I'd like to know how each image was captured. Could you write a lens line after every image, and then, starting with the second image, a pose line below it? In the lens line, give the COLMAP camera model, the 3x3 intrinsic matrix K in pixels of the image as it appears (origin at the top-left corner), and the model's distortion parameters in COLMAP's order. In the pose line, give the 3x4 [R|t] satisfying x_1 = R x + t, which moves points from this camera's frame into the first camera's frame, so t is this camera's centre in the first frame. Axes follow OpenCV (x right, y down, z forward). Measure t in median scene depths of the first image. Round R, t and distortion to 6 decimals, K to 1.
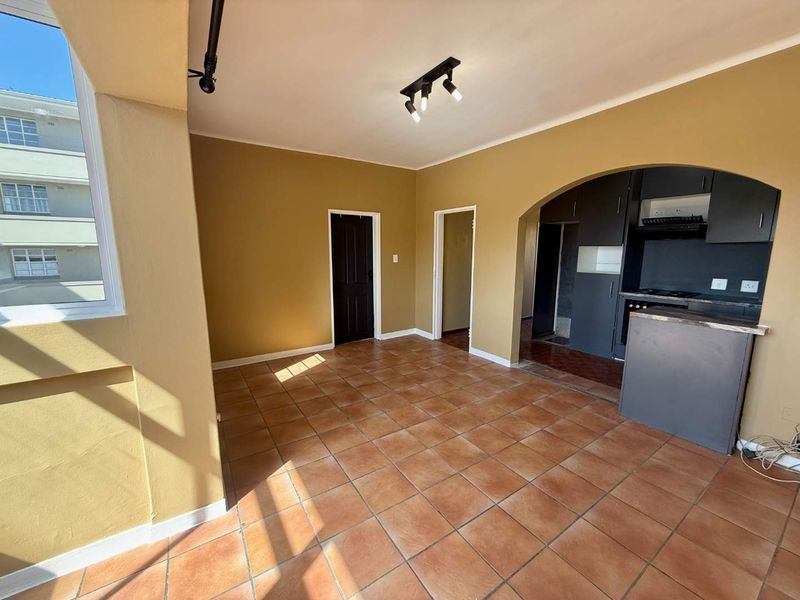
lens RADIAL K [[316.5, 0, 398.7], [0, 316.5, 301.3], [0, 0, 1]] dist [-0.001046, -0.000143]
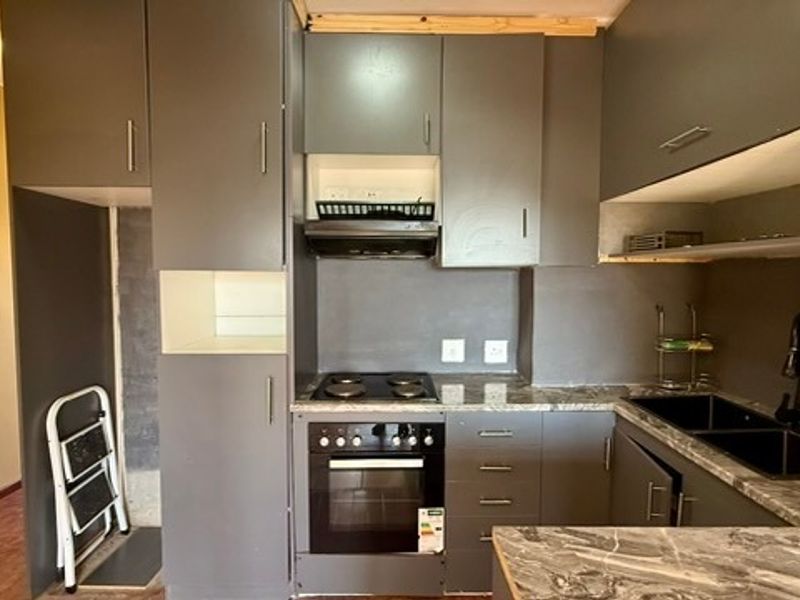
lens RADIAL K [[427.0, 0, 396.4], [0, 427.0, 299.9], [0, 0, 1]] dist [0.000686, 0.001537]
pose [[0.555873, -0.043353, 0.830136, 0.527510], [0.128155, 0.991169, -0.034051, -0.151893], [-0.821329, 0.125314, 0.556521, 0.872351]]
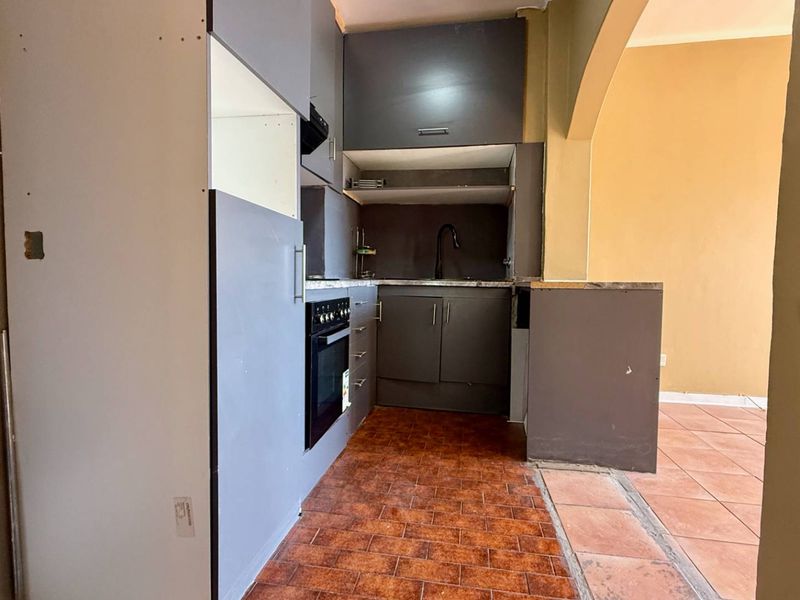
lens RADIAL K [[427.0, 0, 399.0], [0, 427.0, 299.0], [0, 0, 1]] dist [0.000686, 0.001537]
pose [[-0.730021, -0.036234, 0.682464, 0.498859], [0.097525, 0.982851, 0.156503, -0.090308], [-0.676431, 0.180807, -0.713968, 1.676097]]
